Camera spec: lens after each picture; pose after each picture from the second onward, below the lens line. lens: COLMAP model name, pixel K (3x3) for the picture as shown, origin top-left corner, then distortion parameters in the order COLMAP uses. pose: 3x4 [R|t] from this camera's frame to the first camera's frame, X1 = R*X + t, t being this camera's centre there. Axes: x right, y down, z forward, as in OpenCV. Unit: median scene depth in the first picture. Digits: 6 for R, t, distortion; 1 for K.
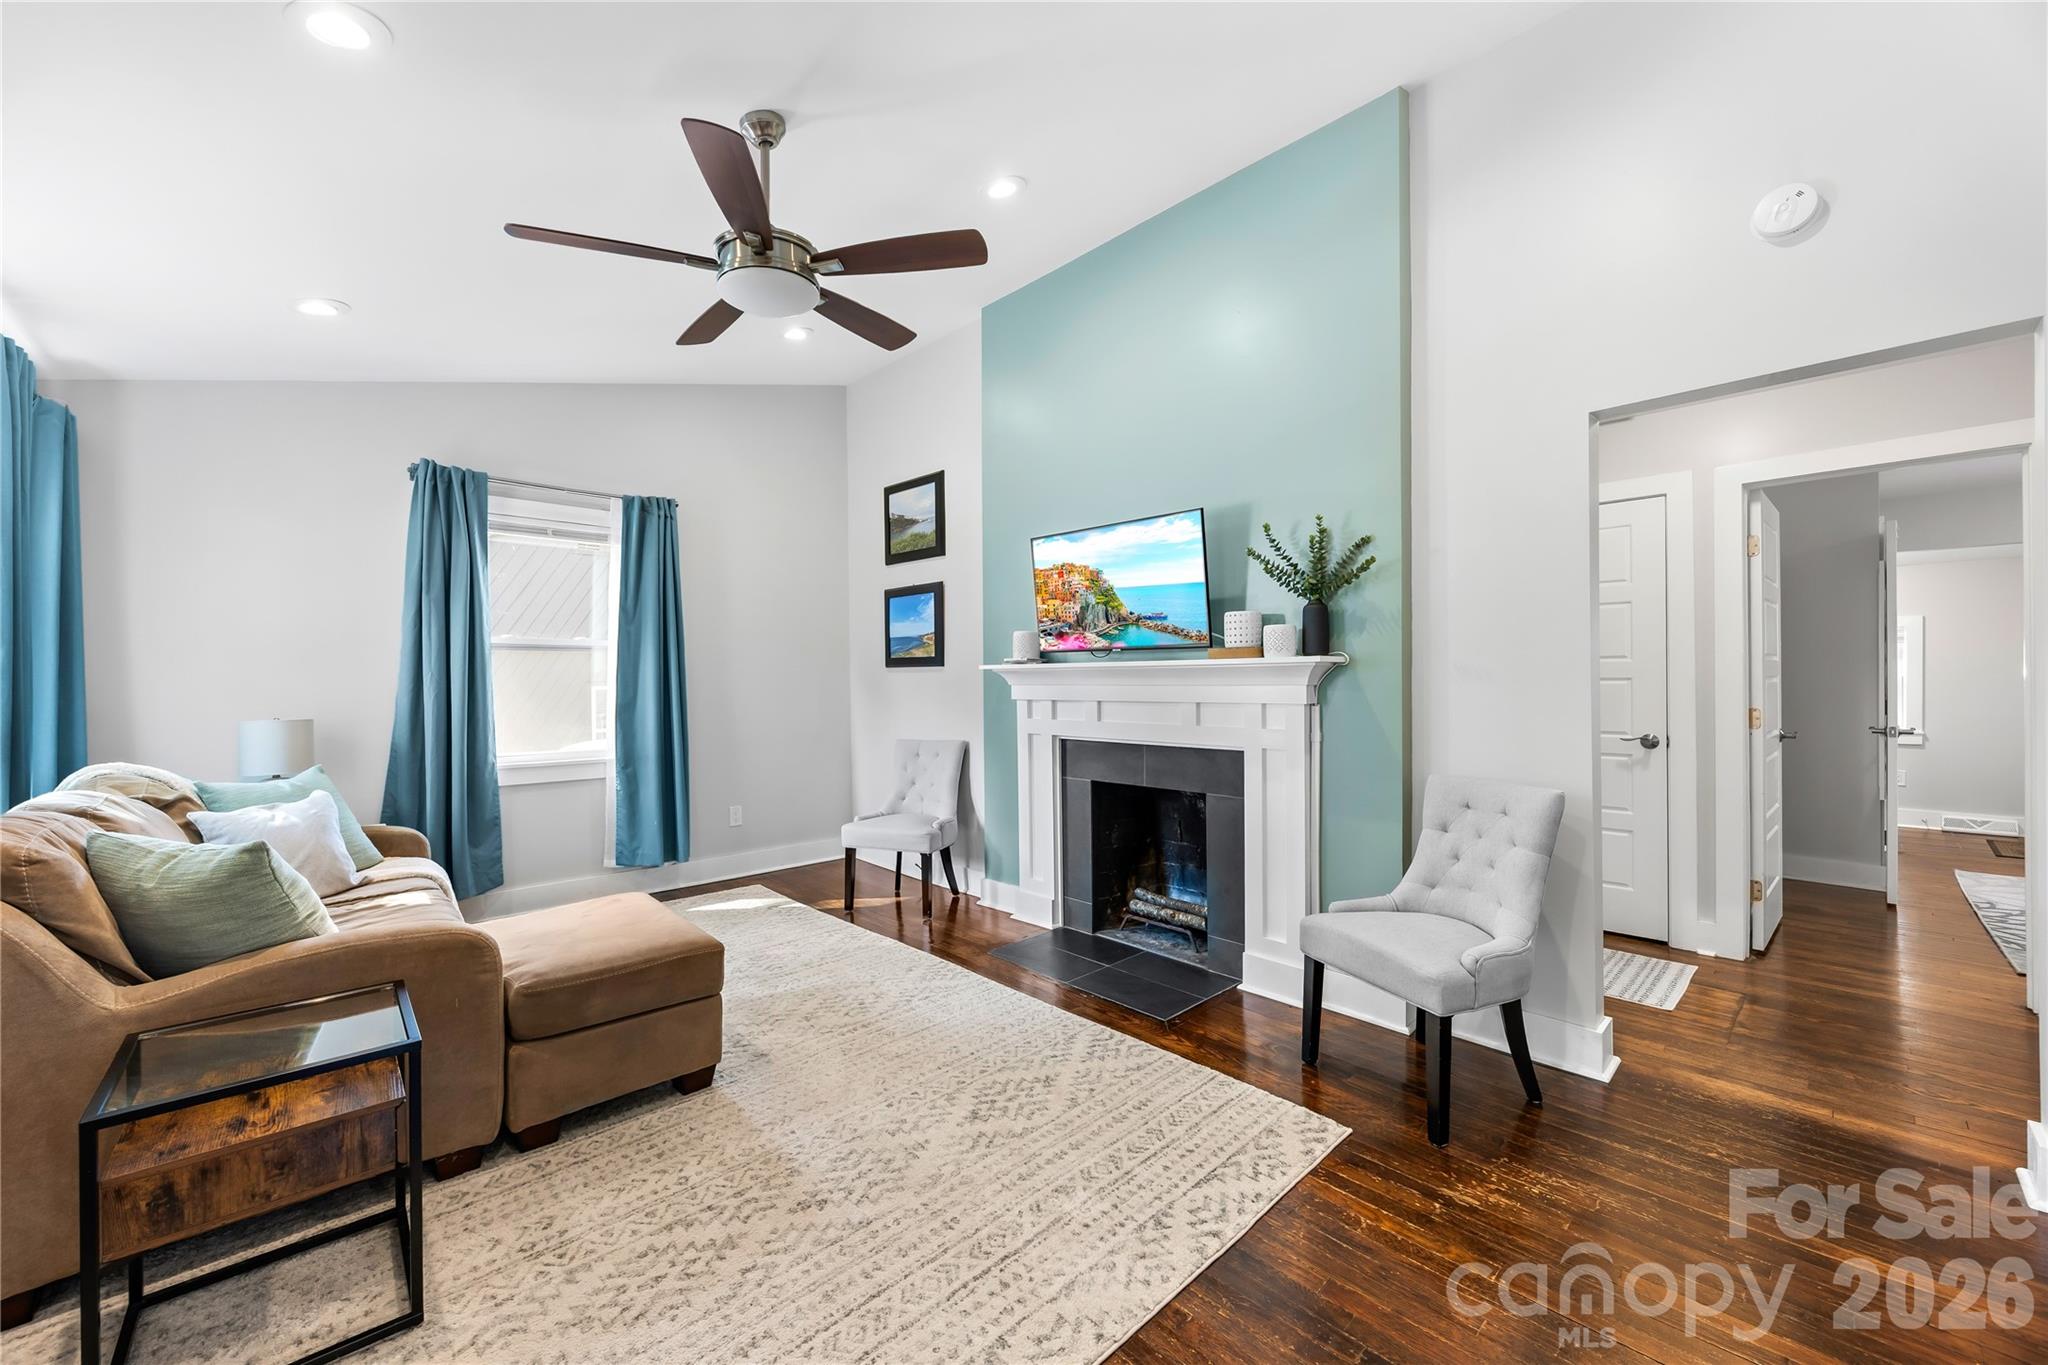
lens RADIAL K [[799.1, 0, 1045.8], [0, 799.1, 677.0], [0, 0, 1]] dist [-0.003604, 0.000810]
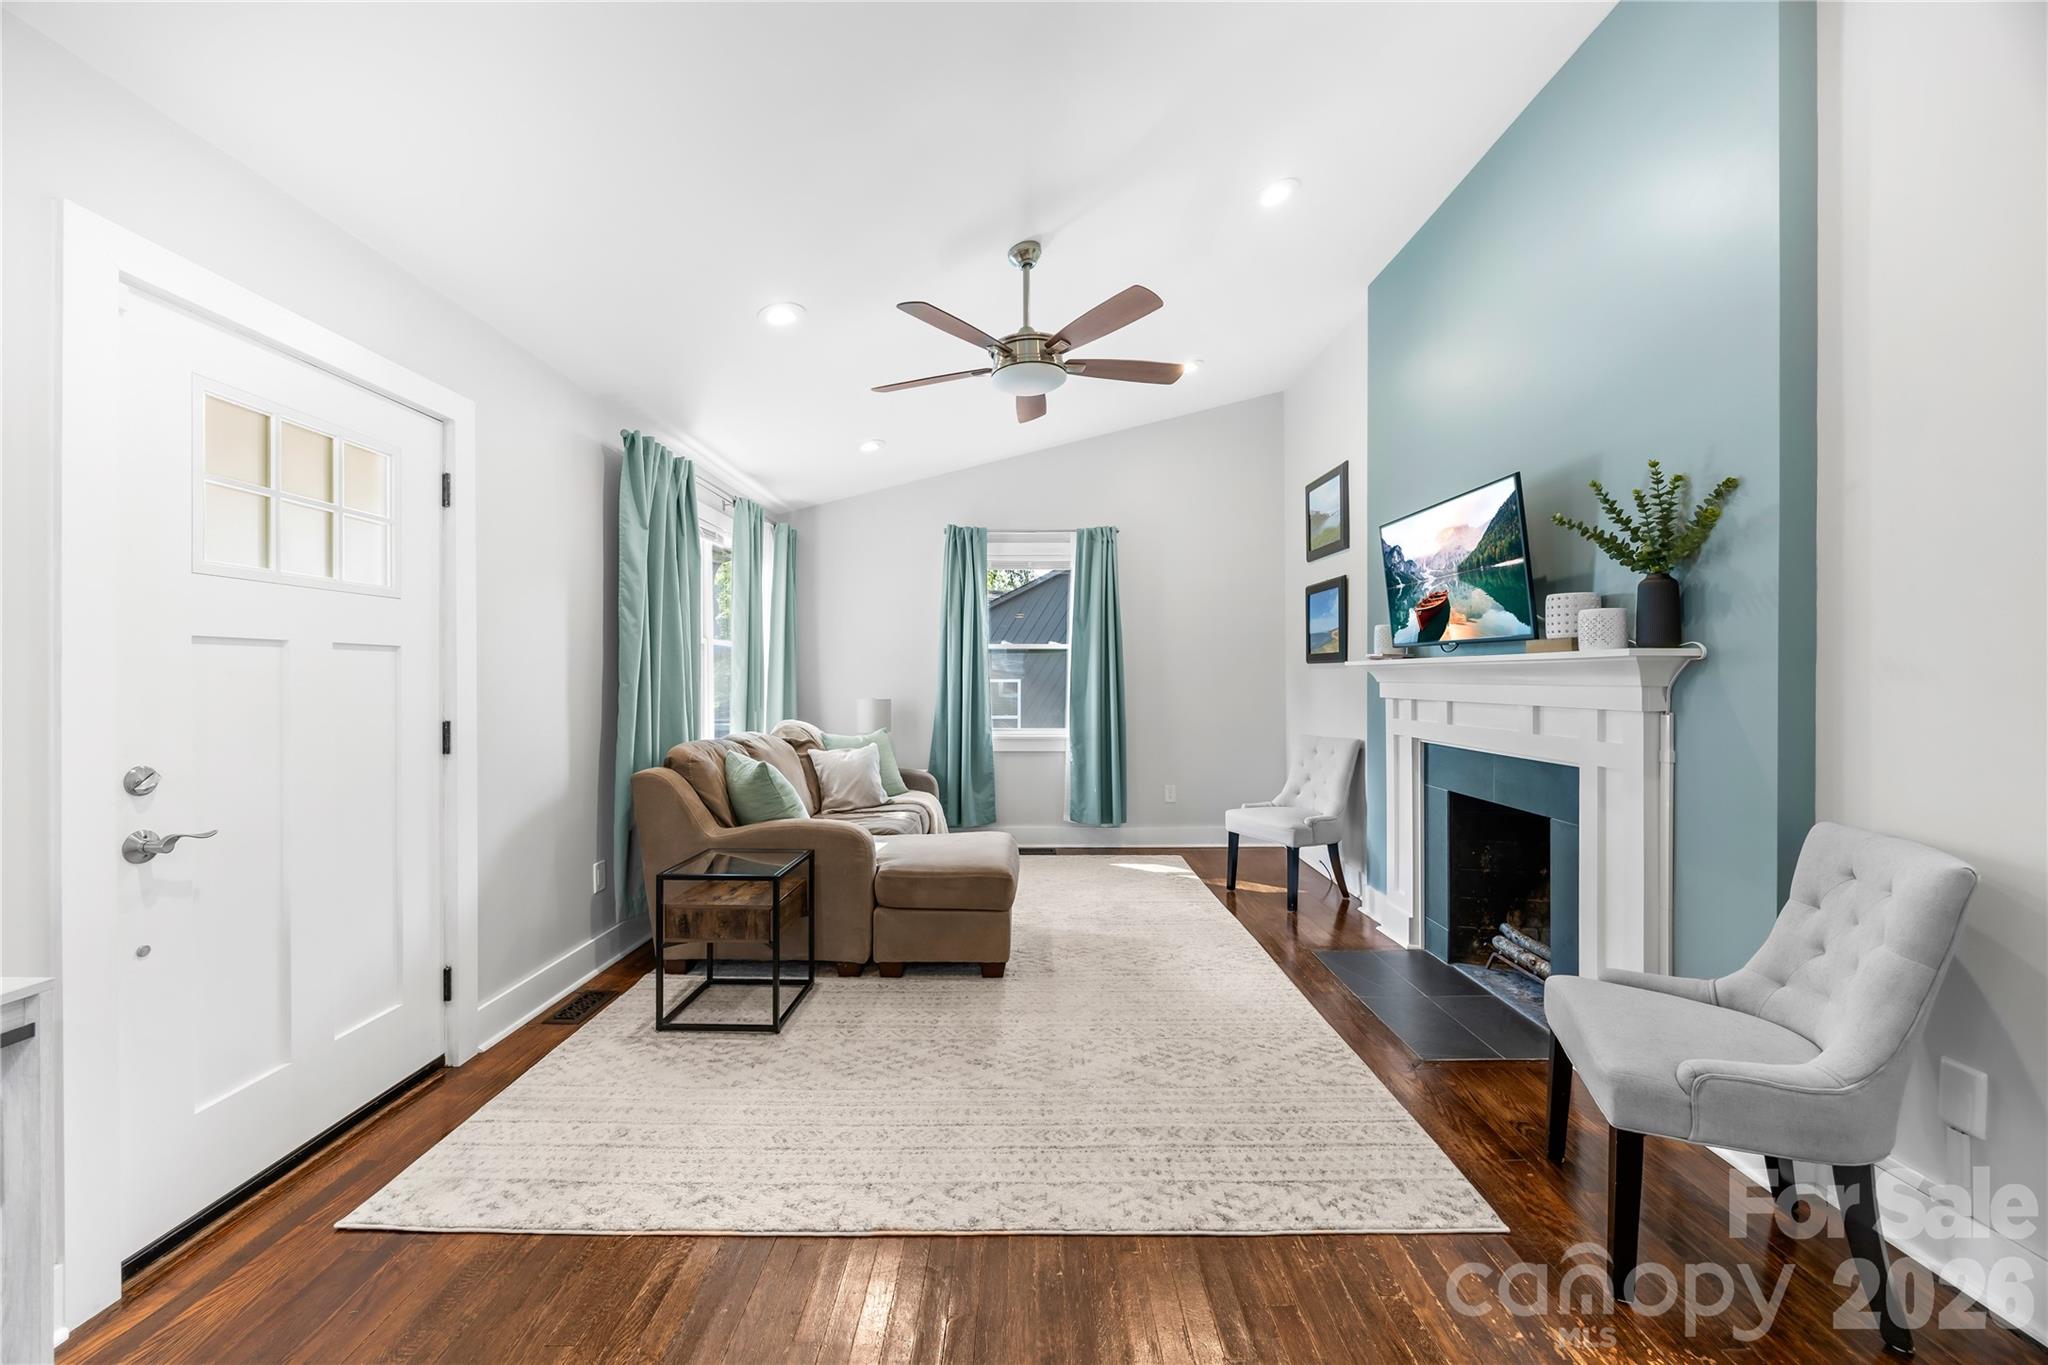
lens RADIAL K [[799.1, 0, 1021.9], [0, 799.1, 674.6], [0, 0, 1]] dist [-0.003604, 0.000810]
pose [[0.714914, 0.003123, -0.699205, 0.418924], [-0.000064, 0.999990, 0.004401, -0.004213], [0.699212, -0.003102, 0.714908, 0.046326]]
